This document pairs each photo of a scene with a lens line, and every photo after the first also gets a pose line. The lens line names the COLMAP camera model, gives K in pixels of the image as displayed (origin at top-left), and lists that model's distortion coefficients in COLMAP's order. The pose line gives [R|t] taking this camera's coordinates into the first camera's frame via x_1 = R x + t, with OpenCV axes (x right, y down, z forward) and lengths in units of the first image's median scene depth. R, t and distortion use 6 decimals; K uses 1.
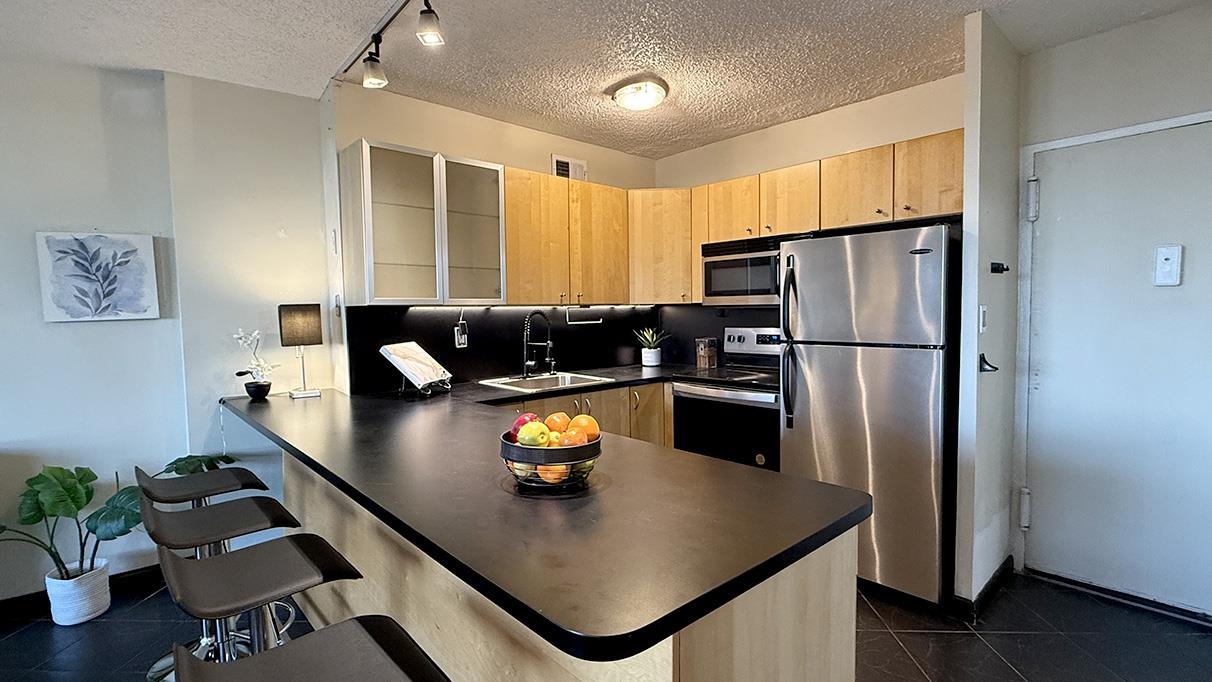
lens RADIAL K [[573.3, 0, 597.2], [0, 573.3, 341.4], [0, 0, 1]] dist [-0.001314, -0.000332]
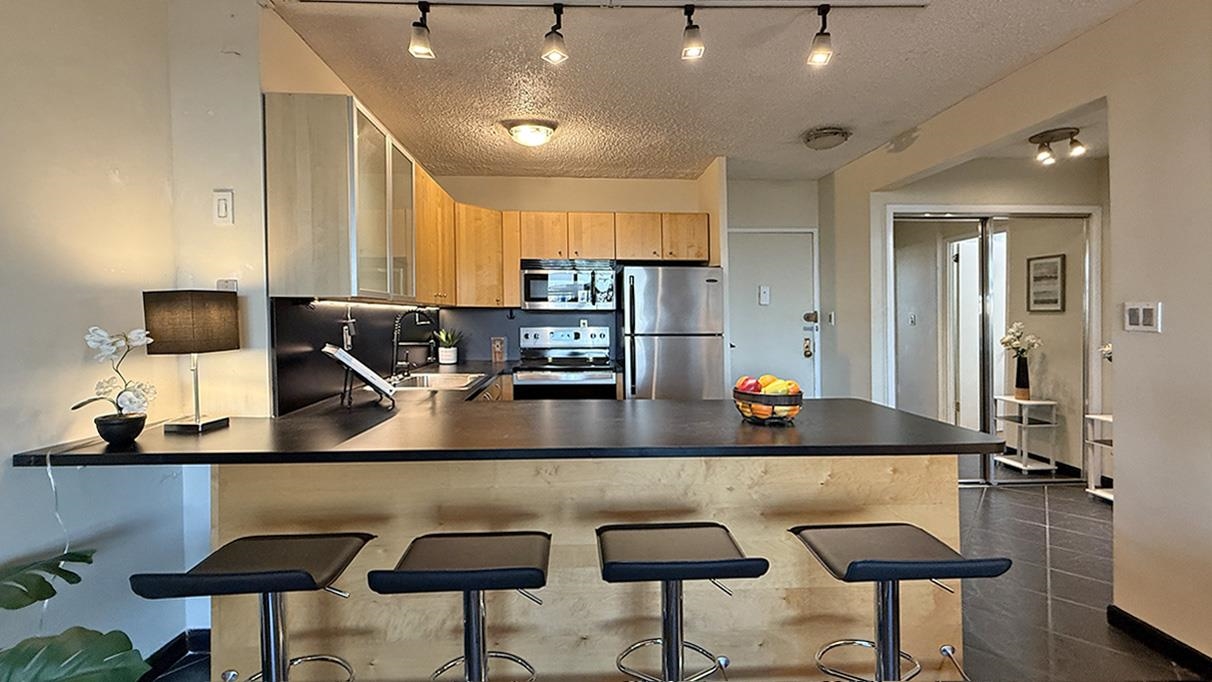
lens RADIAL K [[509.6, 0, 601.2], [0, 509.6, 311.1], [0, 0, 1]] dist [-0.004151, -0.000344]
pose [[0.605726, 0.021994, 0.795370, -0.644321], [0.034126, 0.997980, -0.053586, 0.006675], [-0.794941, 0.059601, 0.603751, 0.237877]]
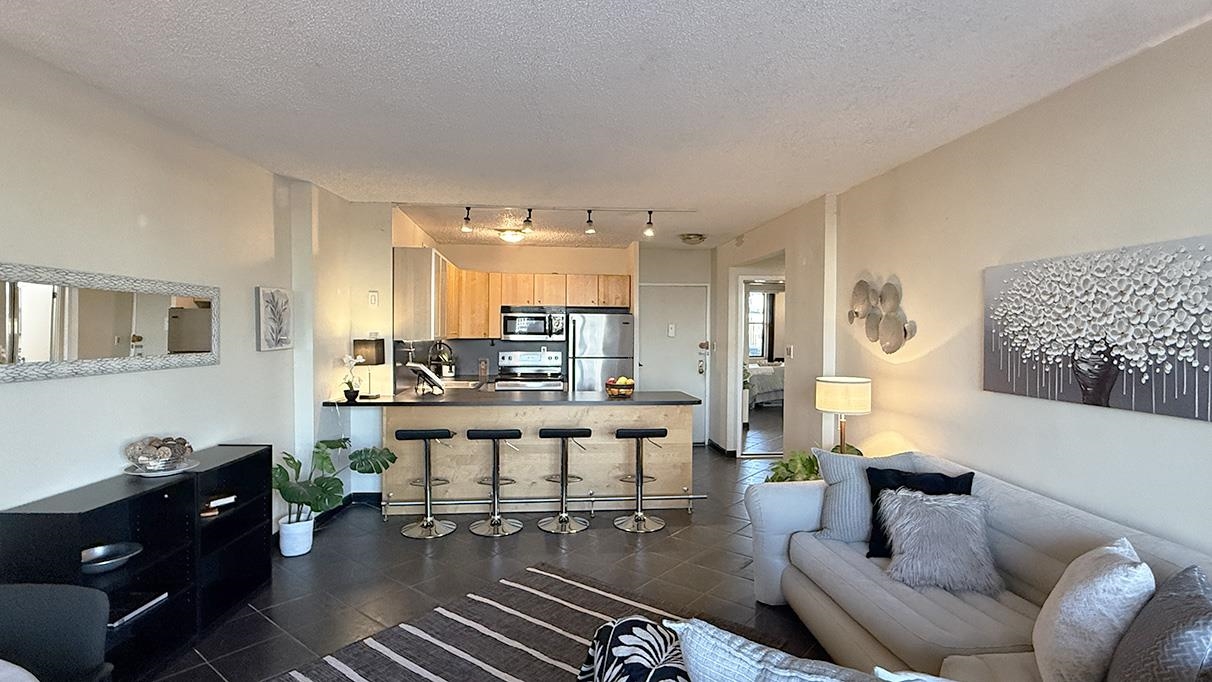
lens RADIAL K [[665.4, 0, 635.2], [0, 665.4, 298.5], [0, 0, 1]] dist [-0.002711, -0.000577]
pose [[0.535556, 0.059276, 0.842417, -1.529625], [0.028971, 0.995657, -0.088477, 0.006751], [-0.844003, 0.071790, 0.531513, -0.539020]]
